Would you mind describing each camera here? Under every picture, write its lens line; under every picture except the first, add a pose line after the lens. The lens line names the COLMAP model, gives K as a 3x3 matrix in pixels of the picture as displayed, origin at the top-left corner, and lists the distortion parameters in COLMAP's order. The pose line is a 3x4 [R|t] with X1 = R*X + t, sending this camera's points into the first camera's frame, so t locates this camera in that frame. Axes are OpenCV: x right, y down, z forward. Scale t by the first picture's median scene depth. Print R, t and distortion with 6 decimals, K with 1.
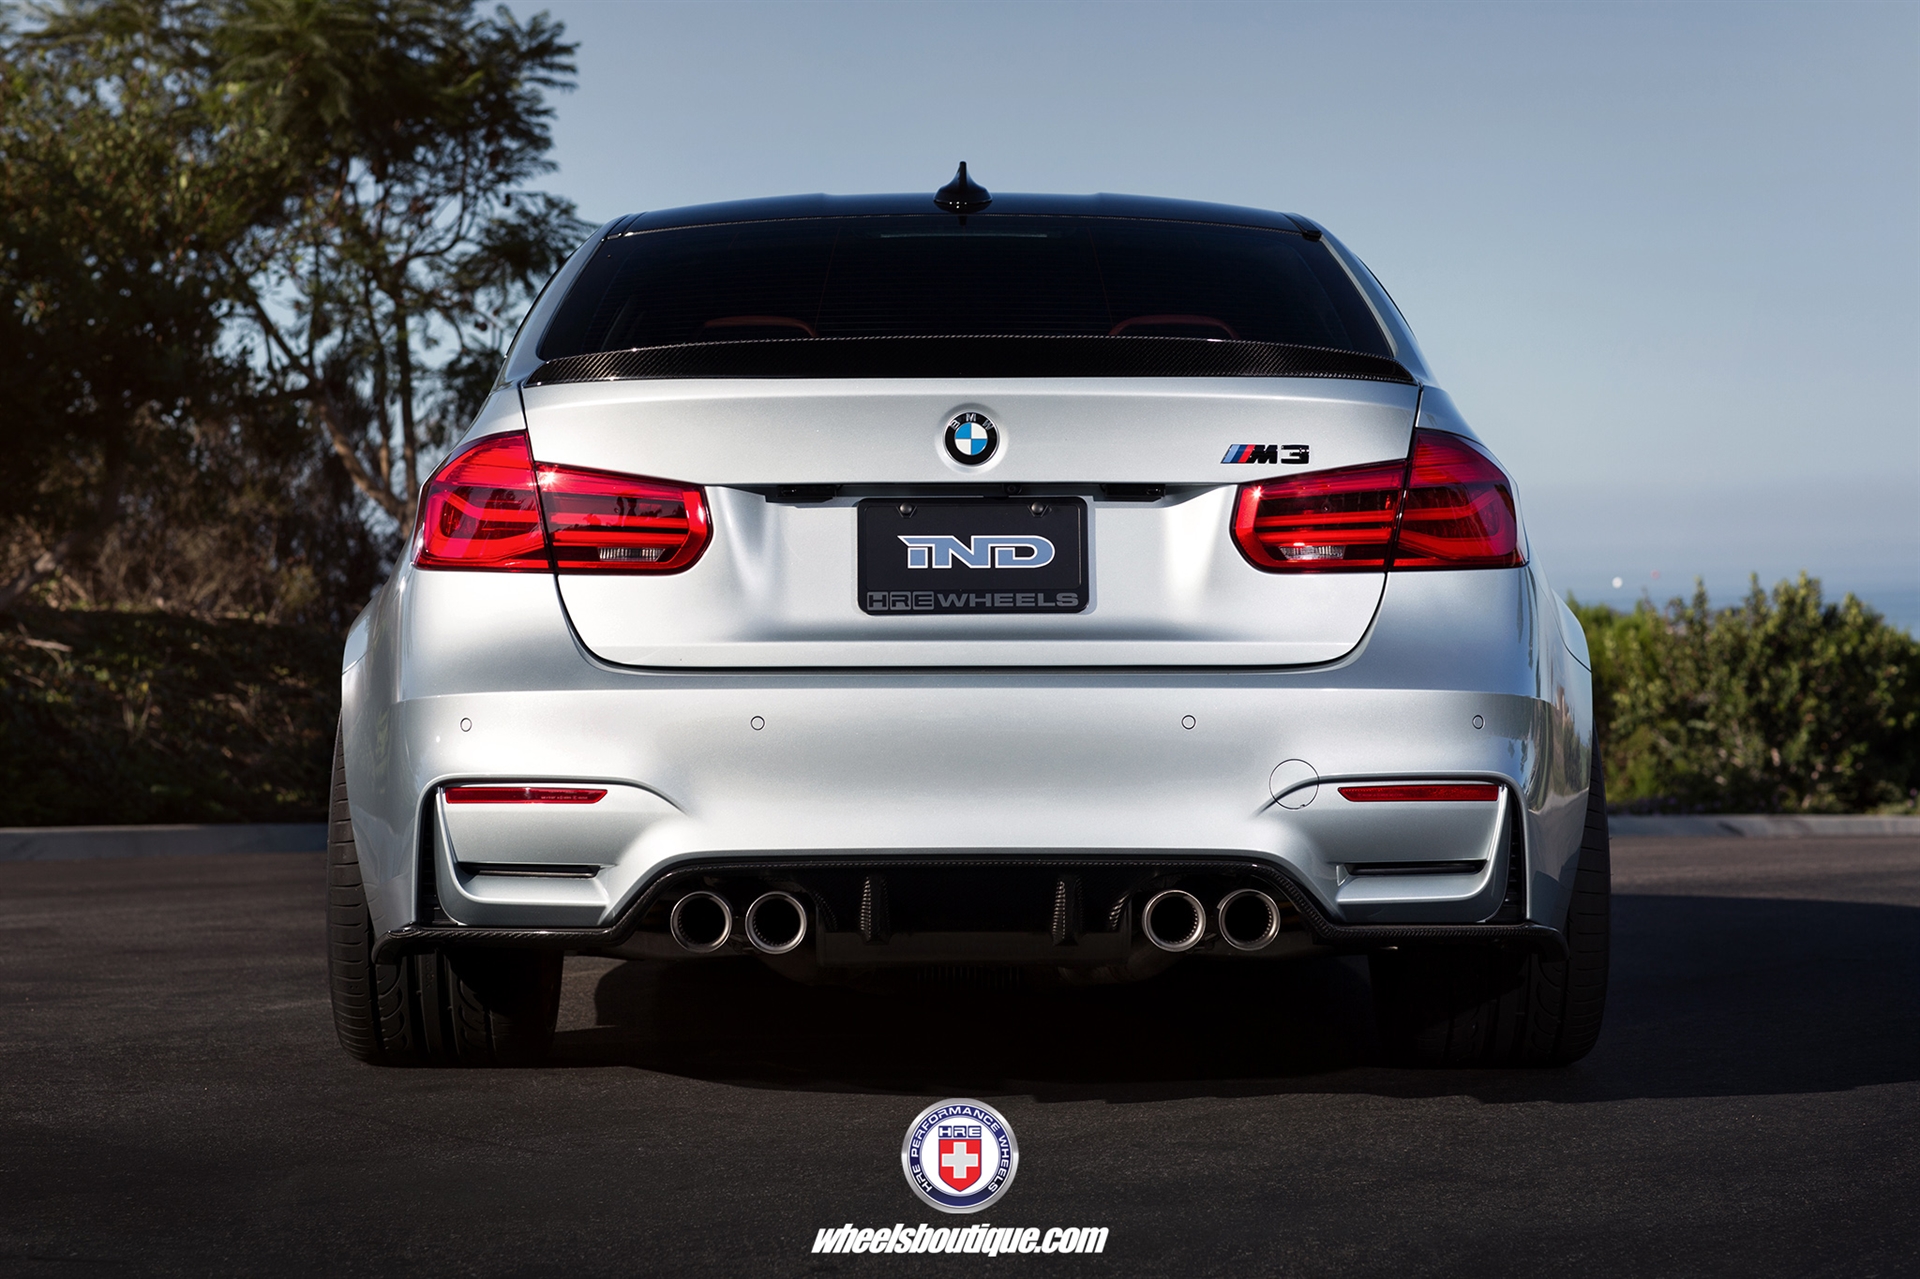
lens RADIAL K [[4755.8, 0, 960.0], [0, 4755.8, 639.5], [0, 0, 1]] dist [0.001379, 0.195362]
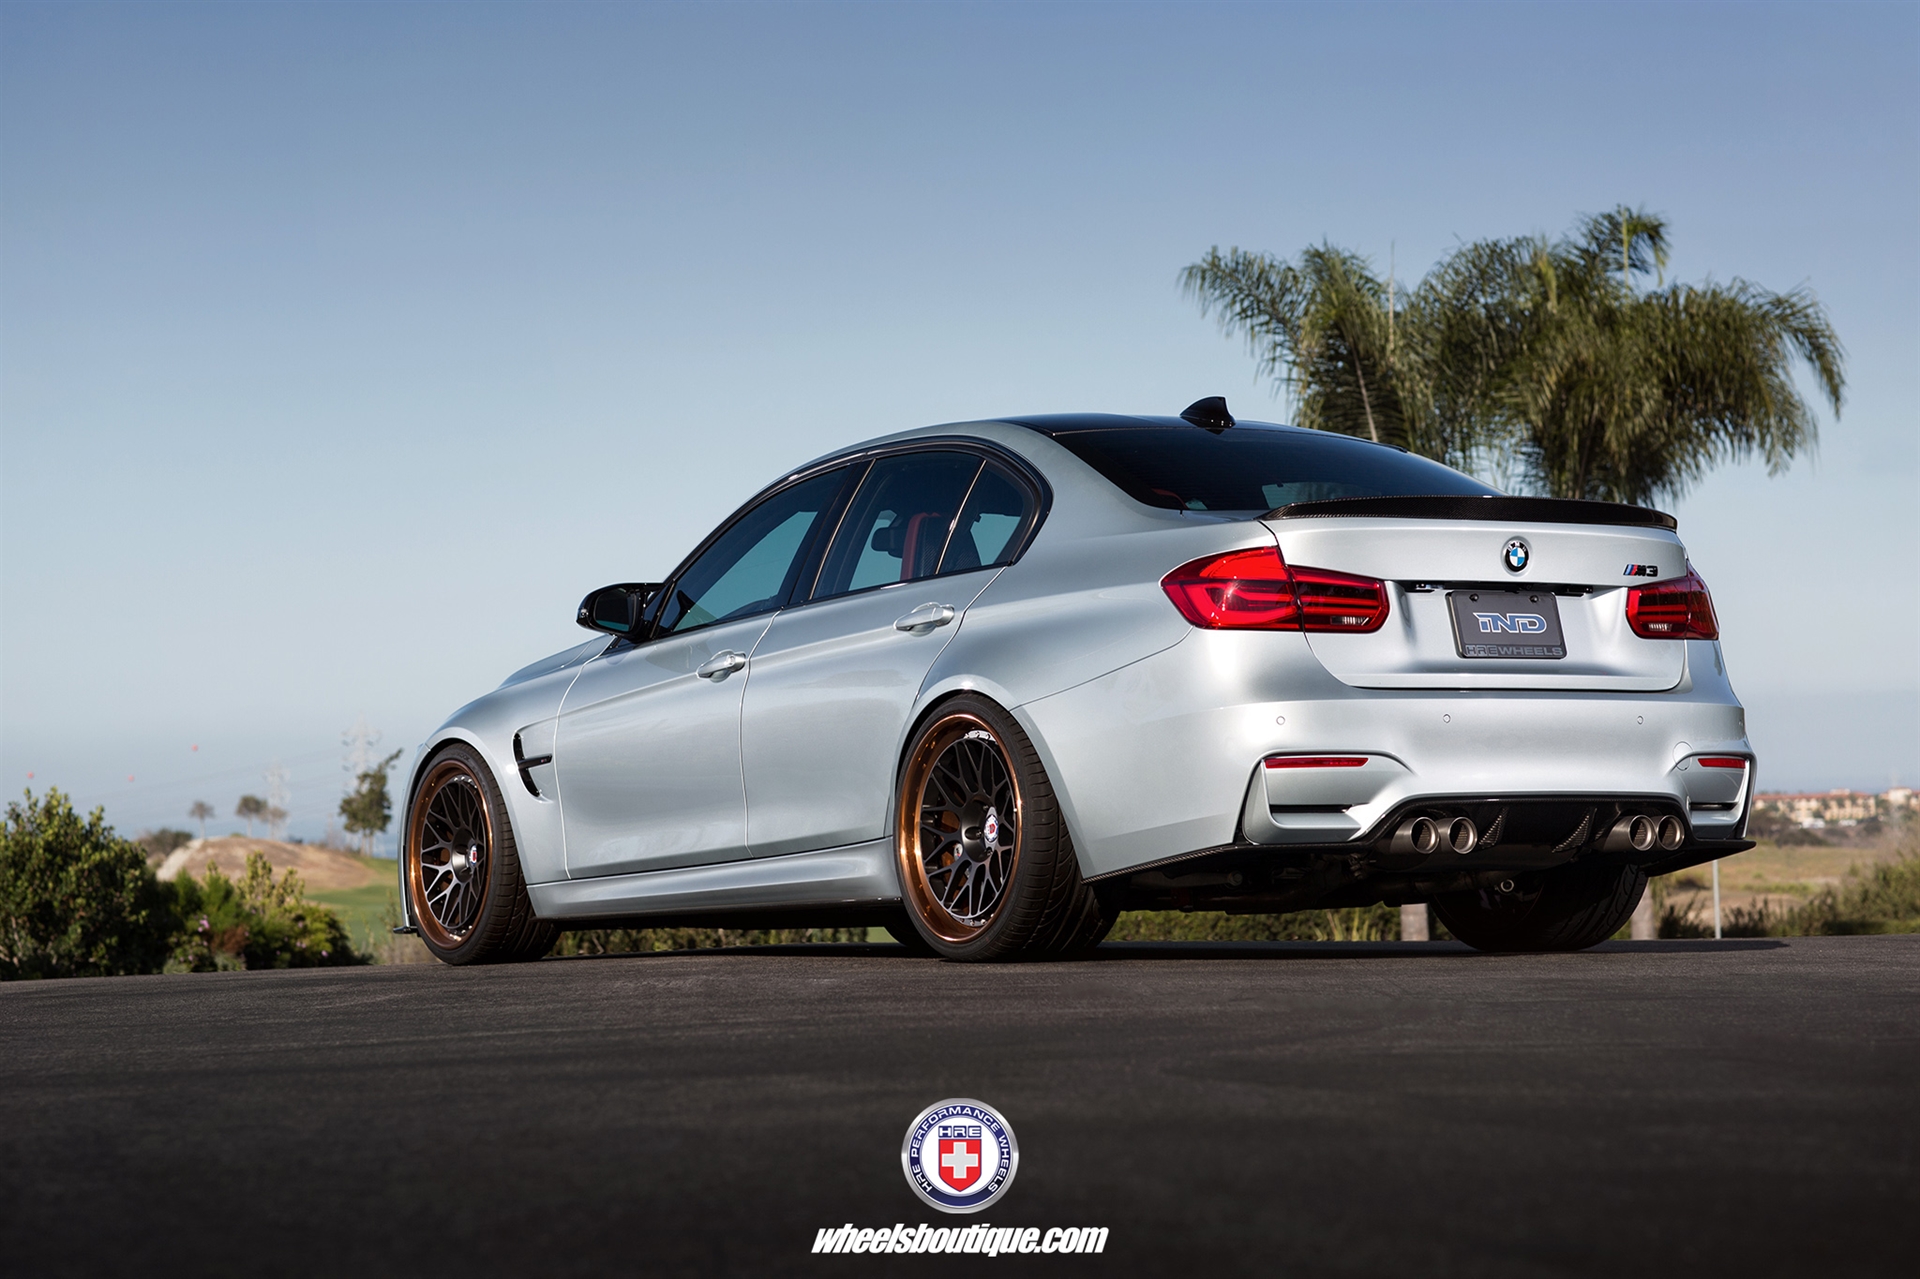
lens RADIAL K [[4755.8, 0, 960.0], [0, 4755.8, 639.5], [0, 0, 1]] dist [0.001379, 0.195362]
pose [[0.836670, 0.018789, 0.547386, -1.103212], [0.016025, 0.998144, -0.058755, 0.085237], [-0.547473, 0.057930, 0.834815, -0.323287]]
